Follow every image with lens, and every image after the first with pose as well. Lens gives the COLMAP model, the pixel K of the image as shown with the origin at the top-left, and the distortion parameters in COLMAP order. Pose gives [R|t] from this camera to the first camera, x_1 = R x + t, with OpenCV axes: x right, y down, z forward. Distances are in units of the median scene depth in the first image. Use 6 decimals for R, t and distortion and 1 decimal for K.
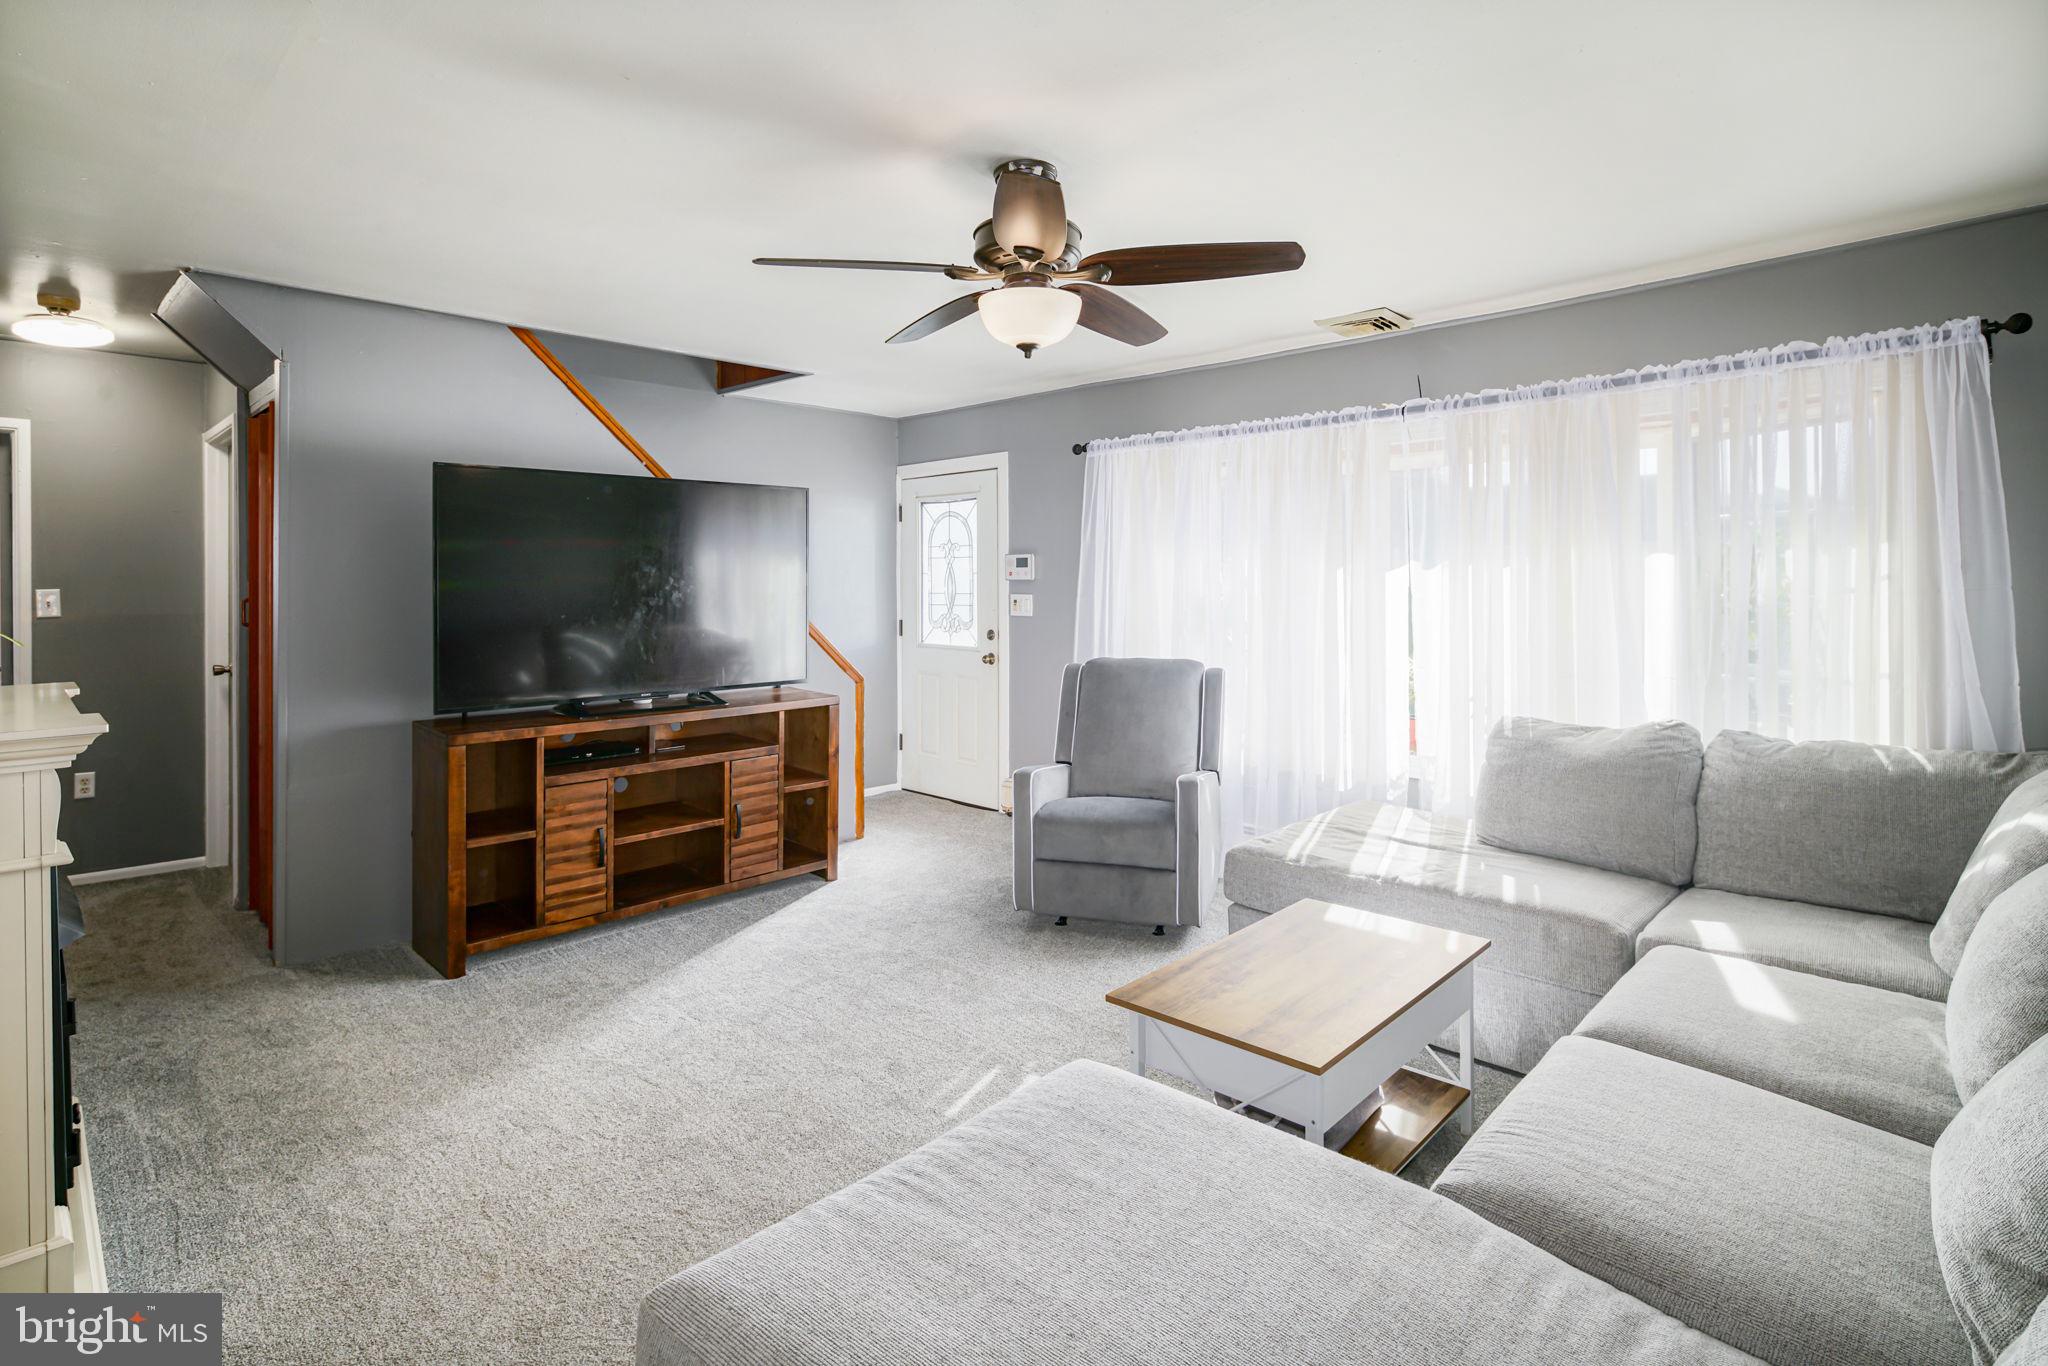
lens RADIAL K [[1009.0, 0, 1079.4], [0, 1009.0, 573.1], [0, 0, 1]] dist [0.002750, -0.005065]
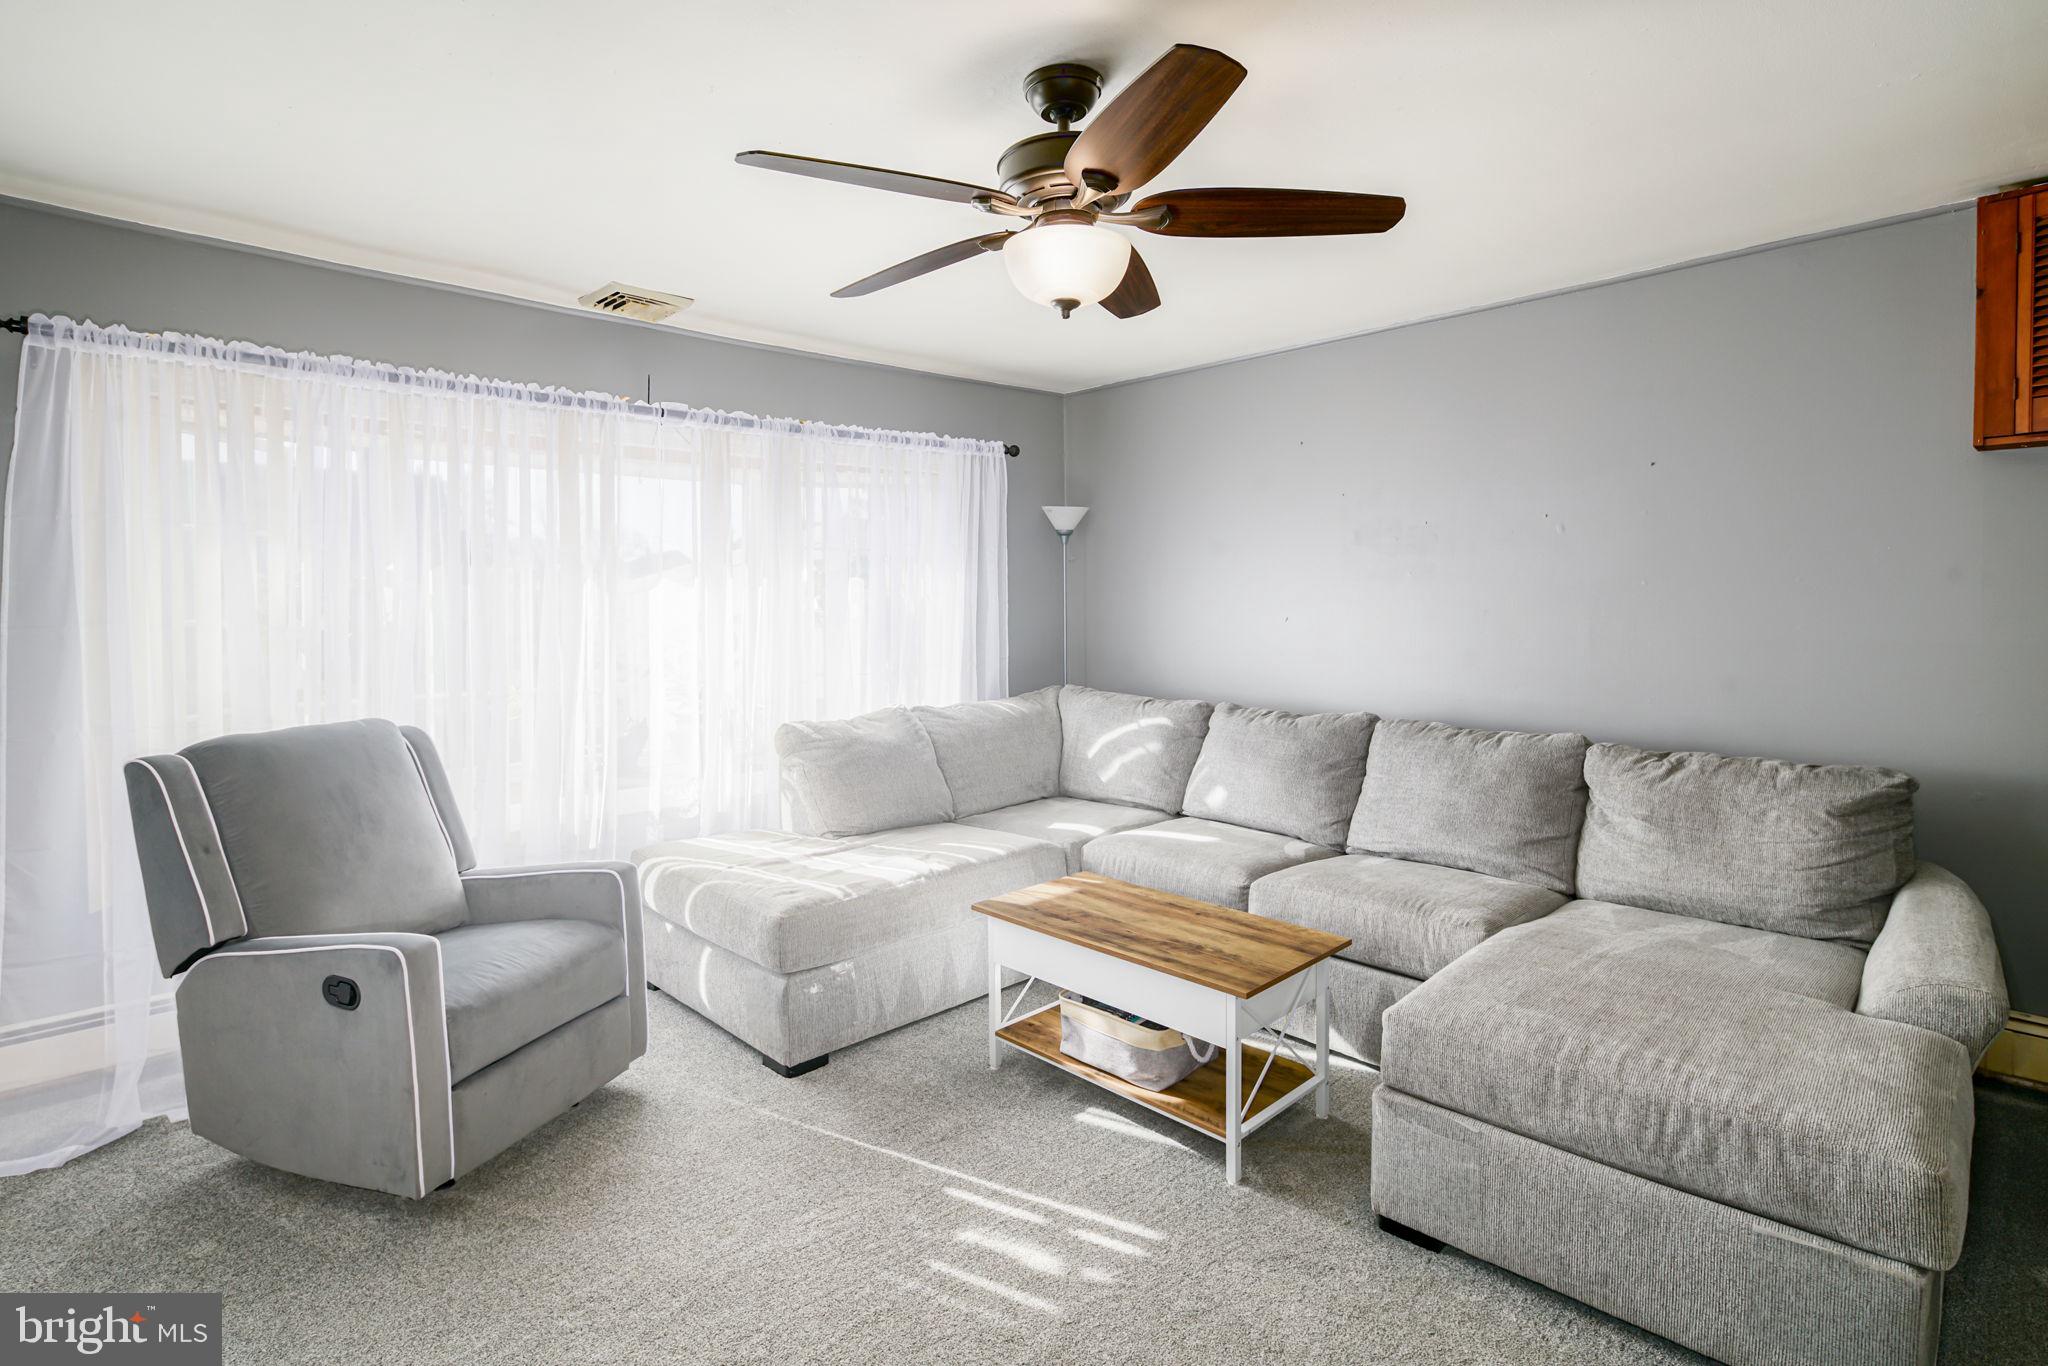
lens RADIAL K [[1009.0, 0, 1018.2], [0, 1009.0, 640.6], [0, 0, 1]] dist [0.002750, -0.005065]
pose [[0.083299, -0.036626, 0.995851, -0.506036], [-0.008529, 0.999262, 0.037465, 0.007025], [-0.996488, -0.011614, 0.082925, 0.541446]]
